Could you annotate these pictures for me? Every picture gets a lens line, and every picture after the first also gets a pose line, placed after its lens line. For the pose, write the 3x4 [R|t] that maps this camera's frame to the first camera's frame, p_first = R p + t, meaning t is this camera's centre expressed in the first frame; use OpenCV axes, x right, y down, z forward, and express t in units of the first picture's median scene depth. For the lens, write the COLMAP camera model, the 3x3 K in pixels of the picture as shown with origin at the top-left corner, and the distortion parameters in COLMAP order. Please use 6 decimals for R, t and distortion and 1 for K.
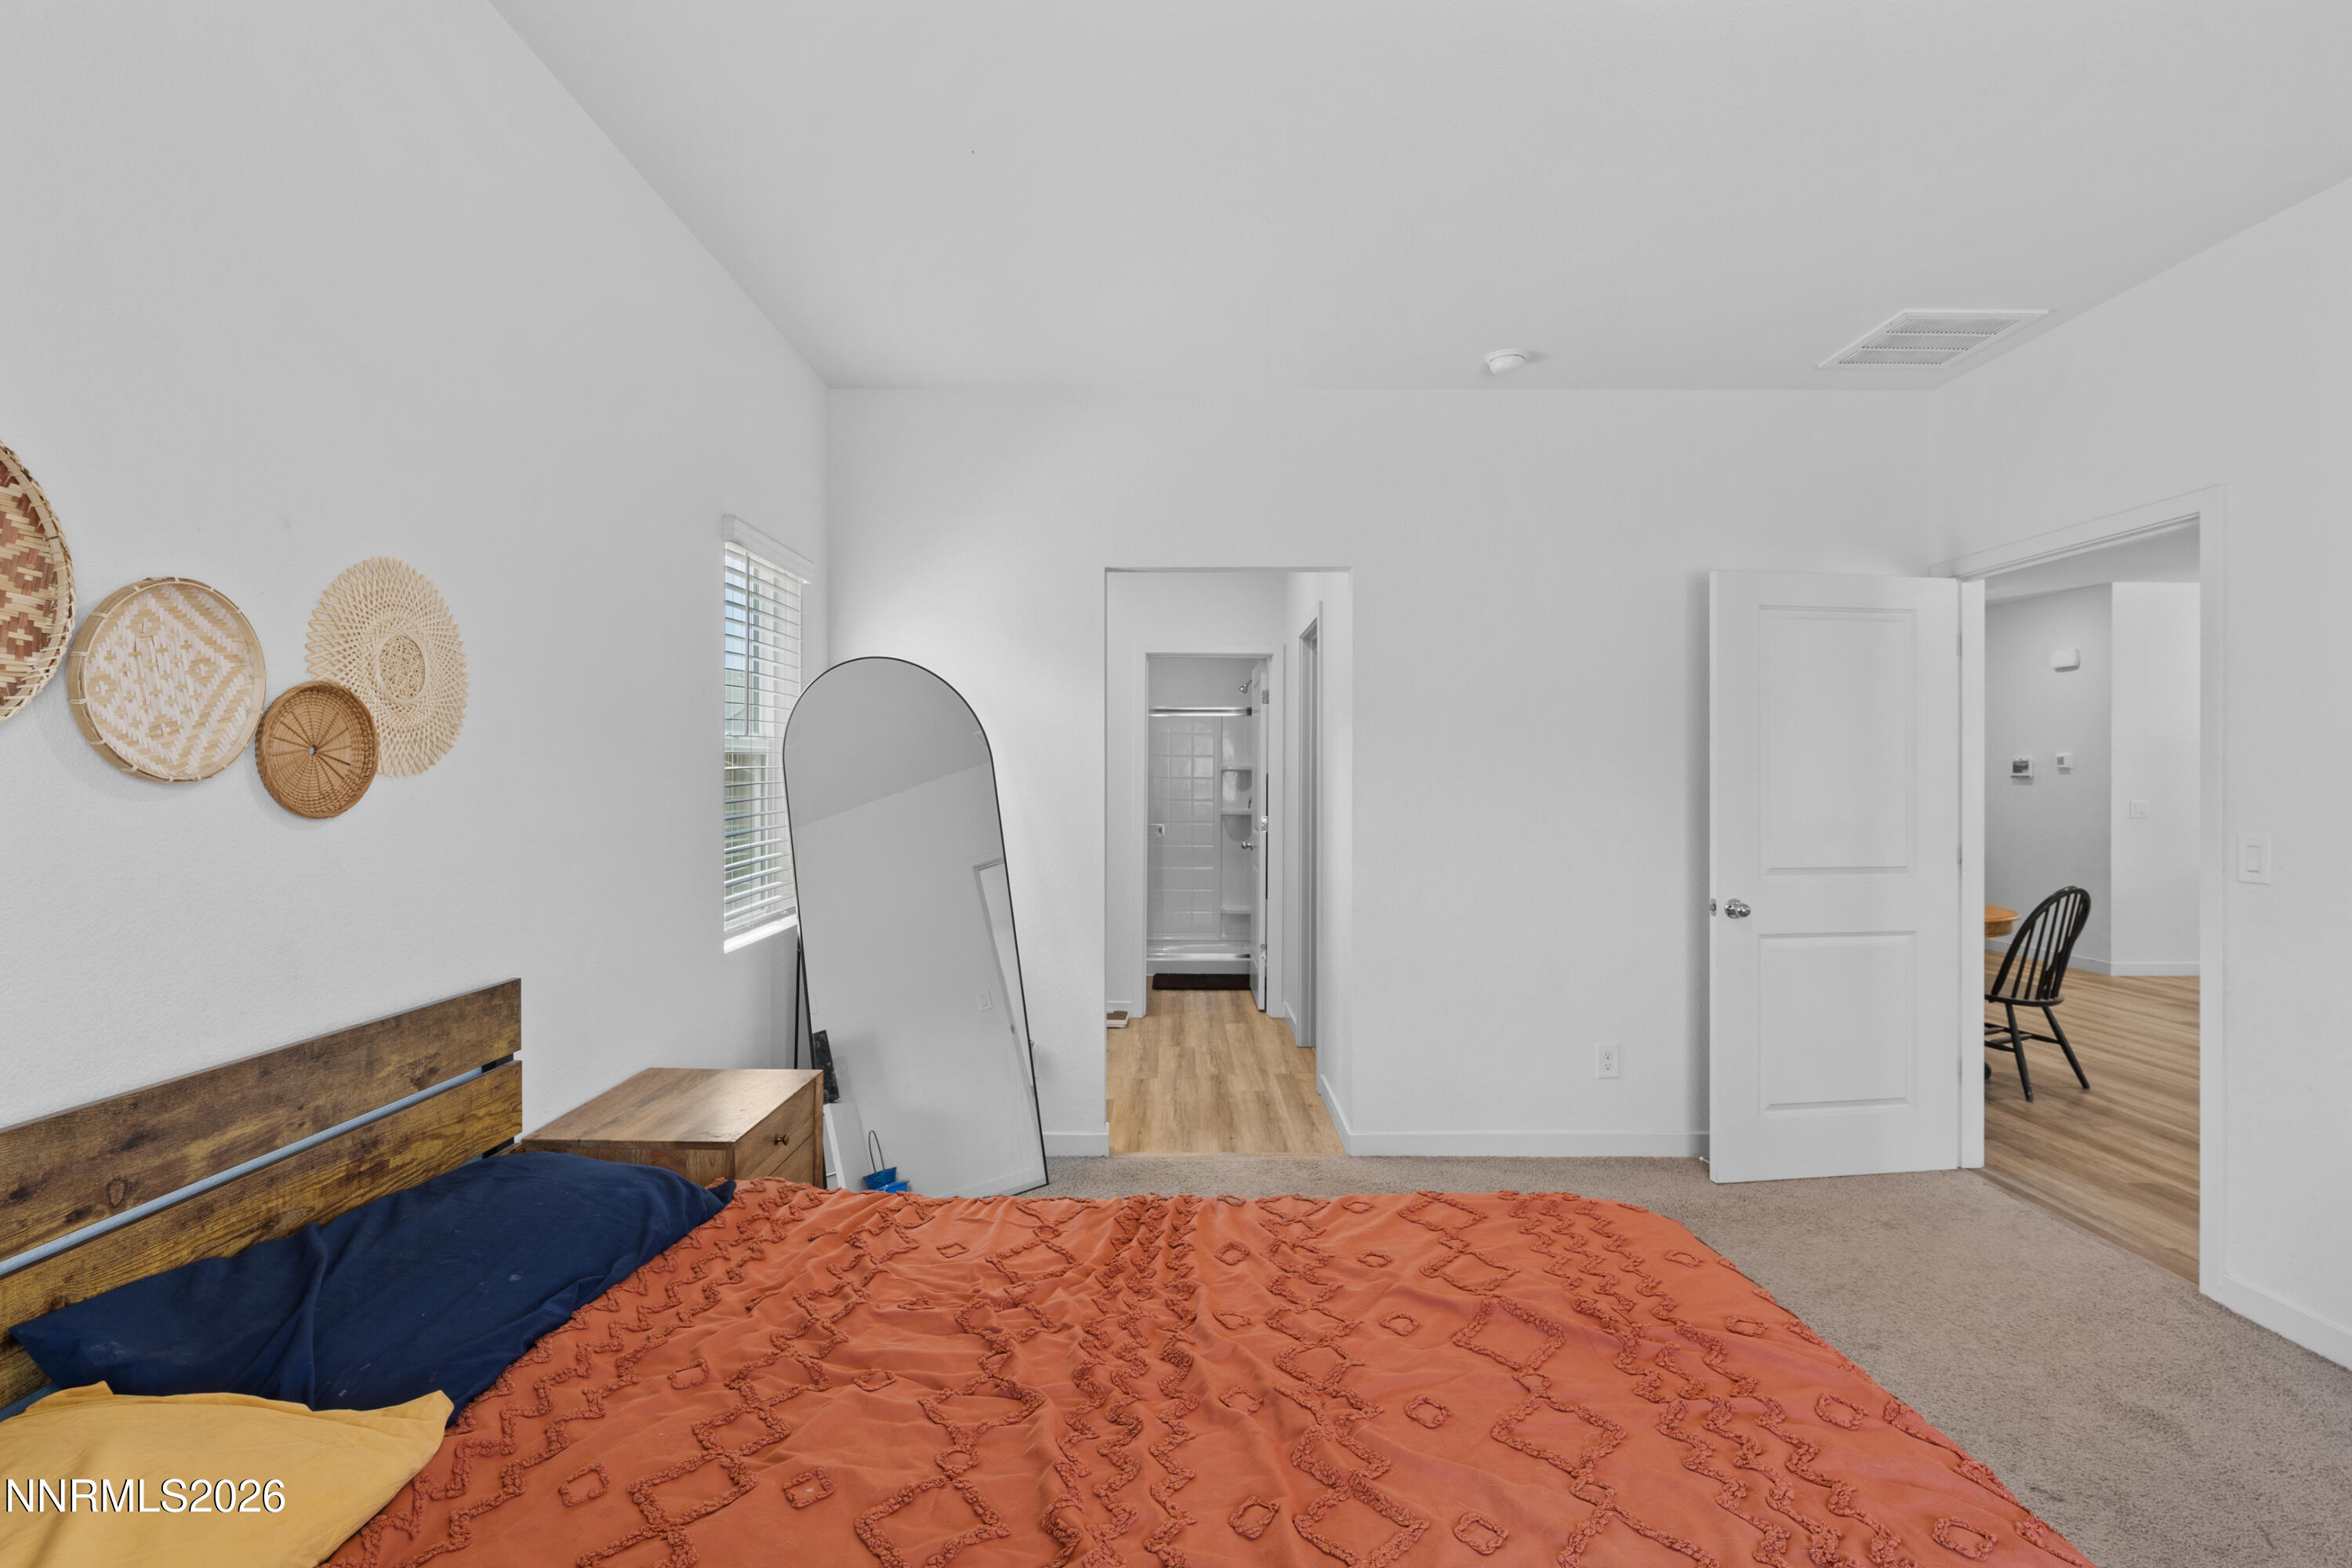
lens RADIAL K [[1050.9, 0, 1189.0], [0, 1050.9, 781.3], [0, 0, 1]] dist [0.005037, -0.002351]
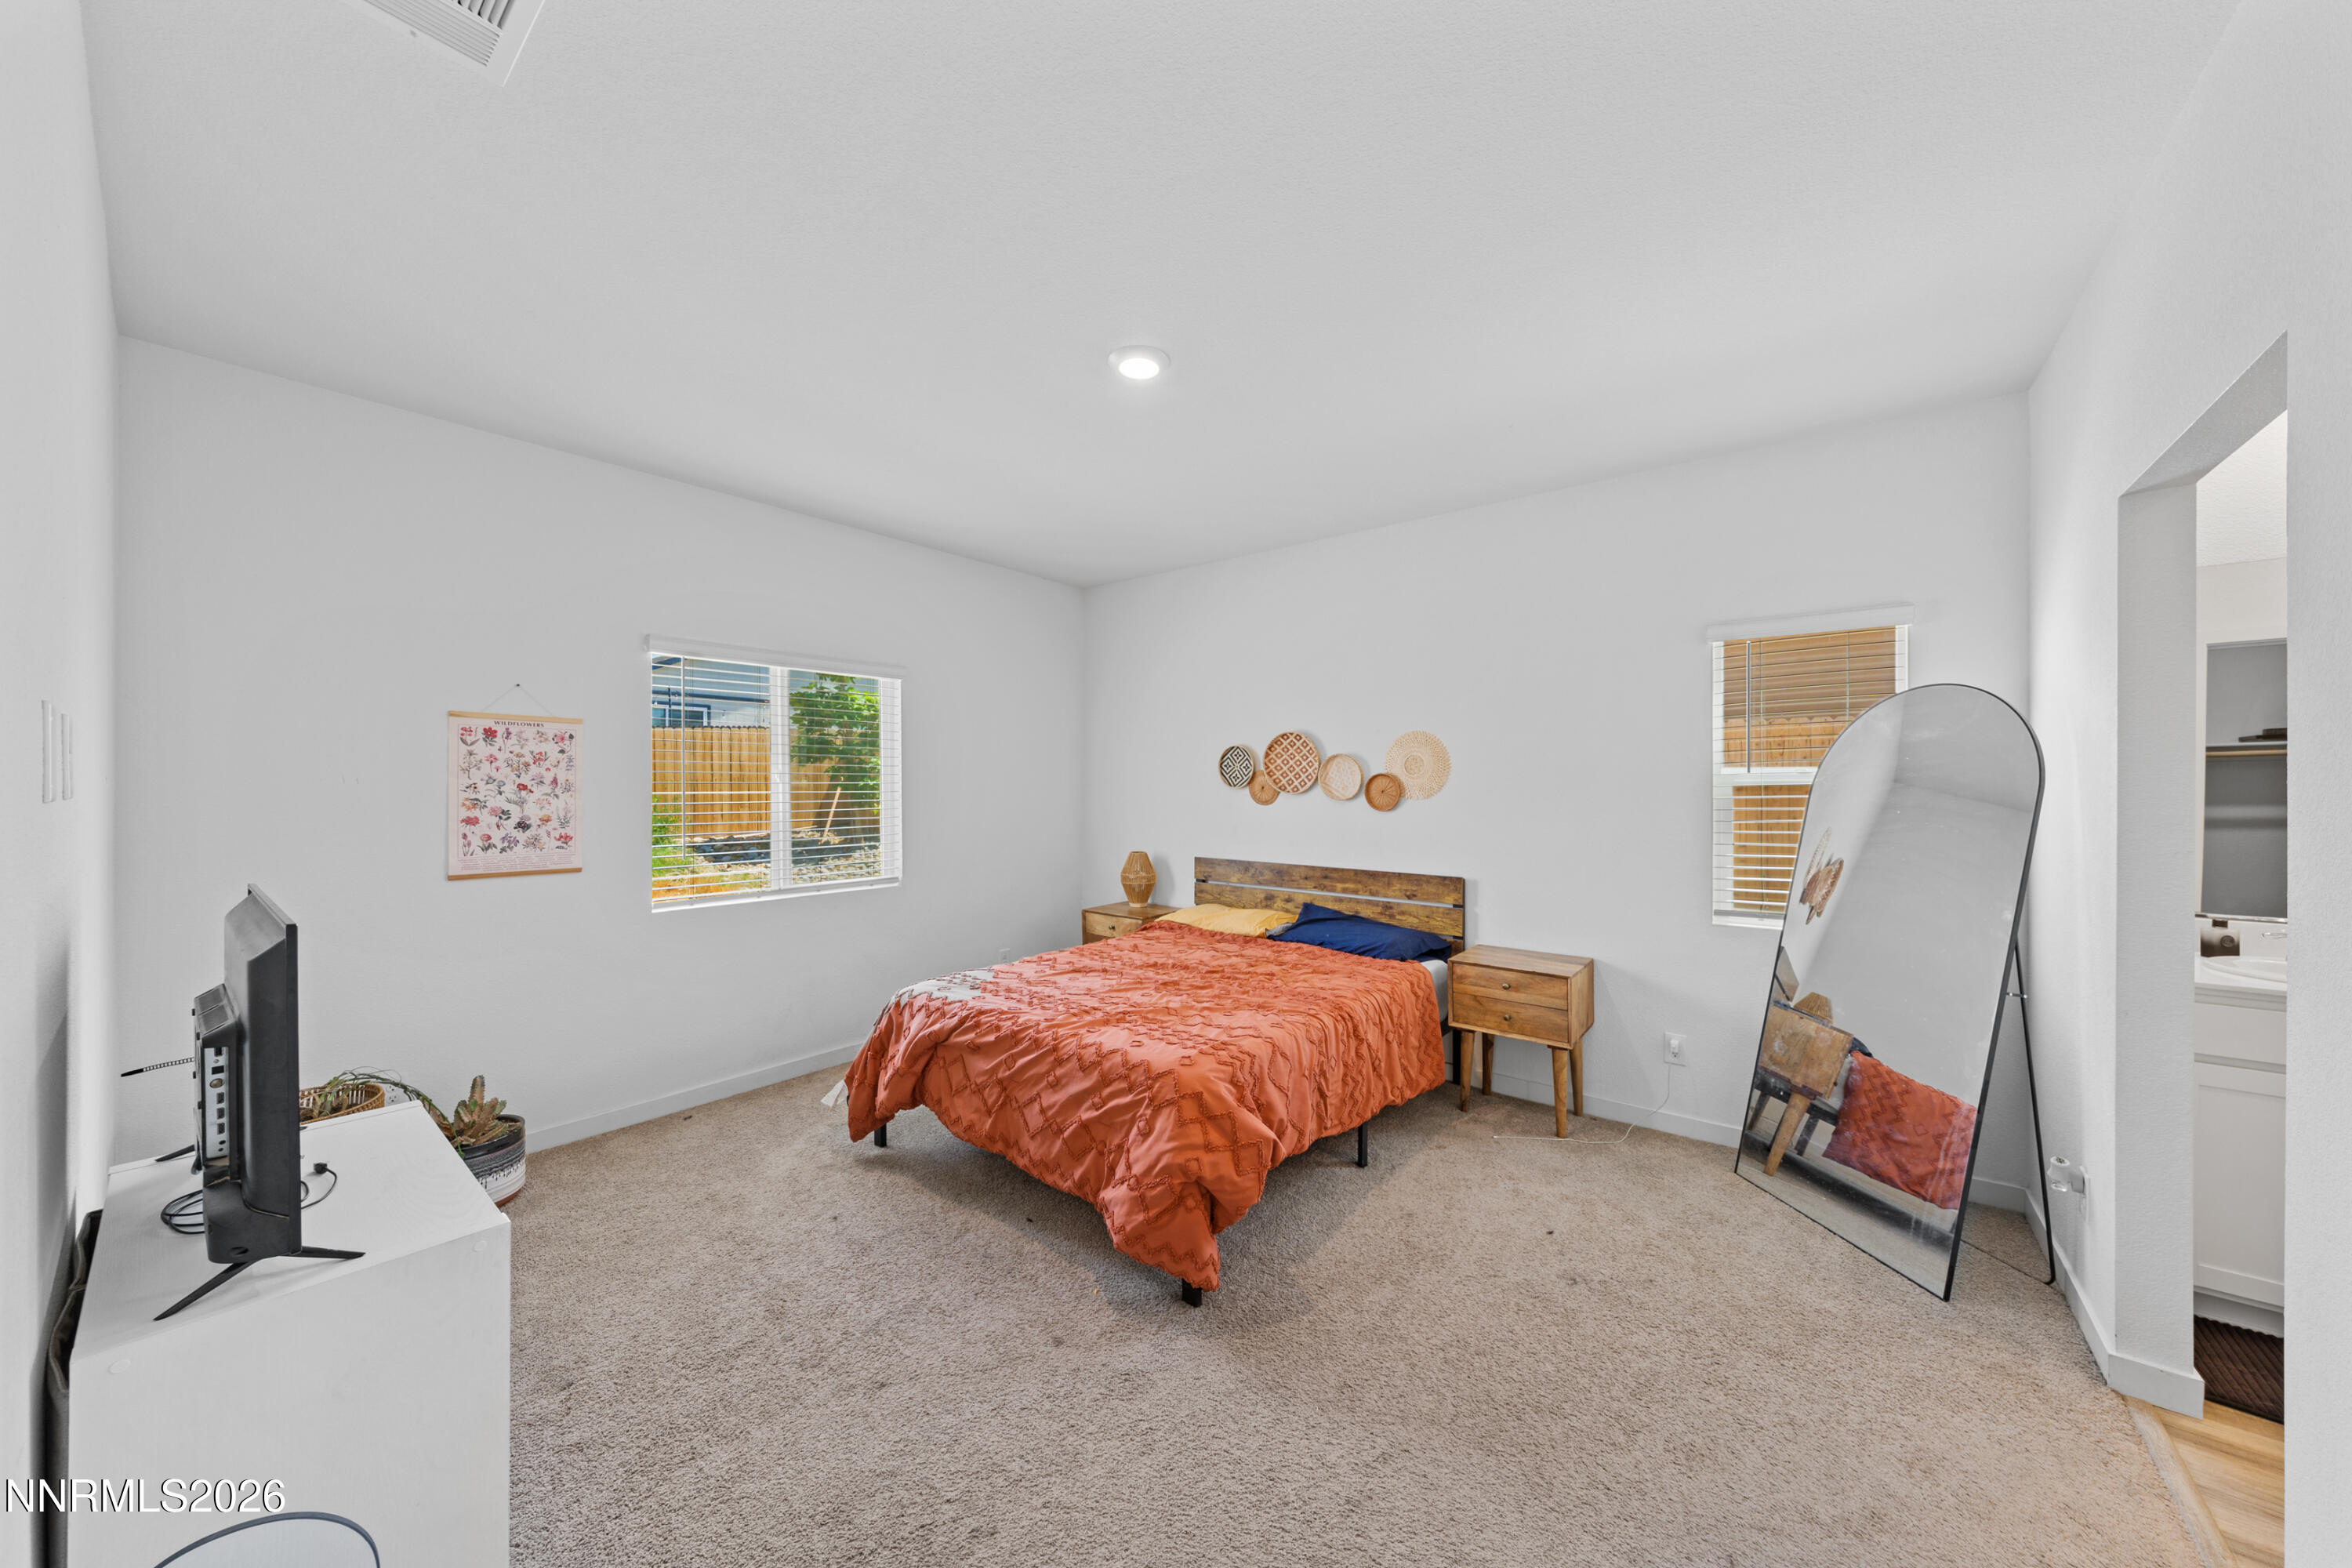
lens RADIAL K [[799.5, 0, 1179.6], [0, 799.5, 788.6], [0, 0, 1]] dist [-0.001804, 0.001052]
pose [[-0.627080, -0.002193, -0.778952, 1.027315], [-0.008840, 0.999952, 0.004302, -0.029241], [0.778905, 0.009584, -0.627069, 1.284398]]
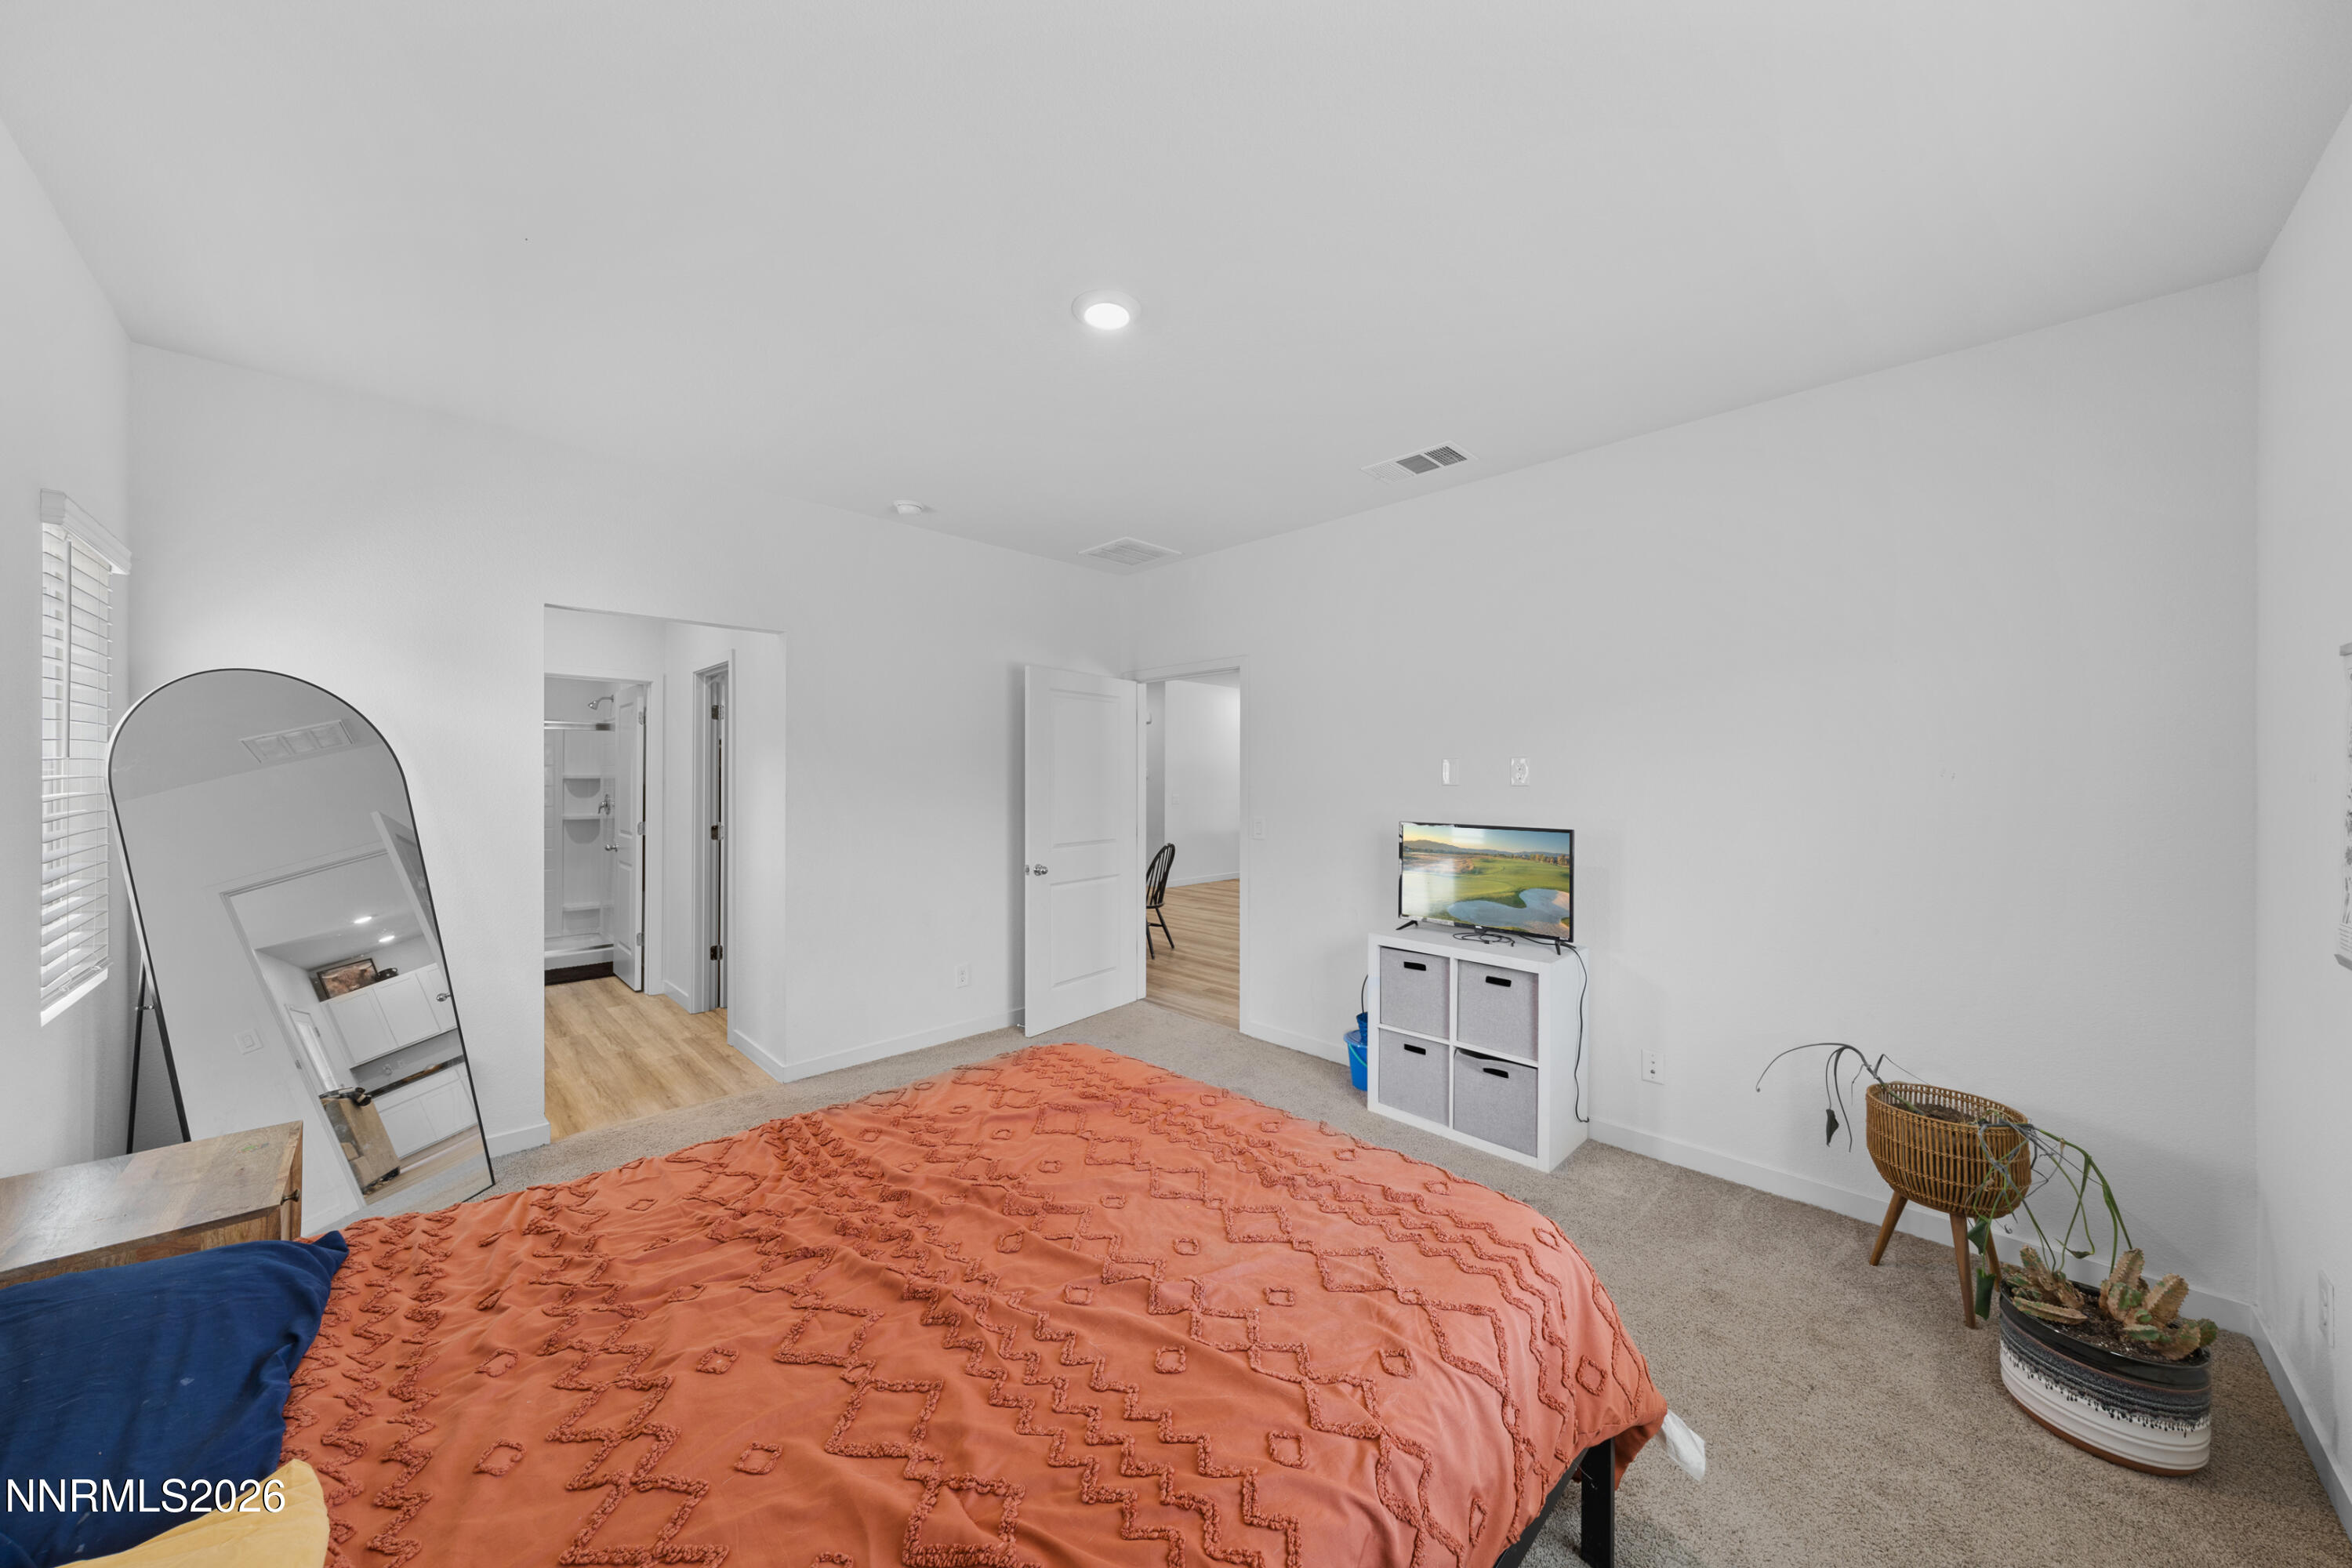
lens RADIAL K [[799.5, 0, 1163.2], [0, 799.5, 777.9], [0, 0, 1]] dist [-0.001804, 0.001052]
pose [[0.717744, -0.001179, 0.696306, -0.287376], [0.001439, 0.999999, 0.000210, -0.031719], [-0.696305, 0.000851, 0.717745, -0.056640]]
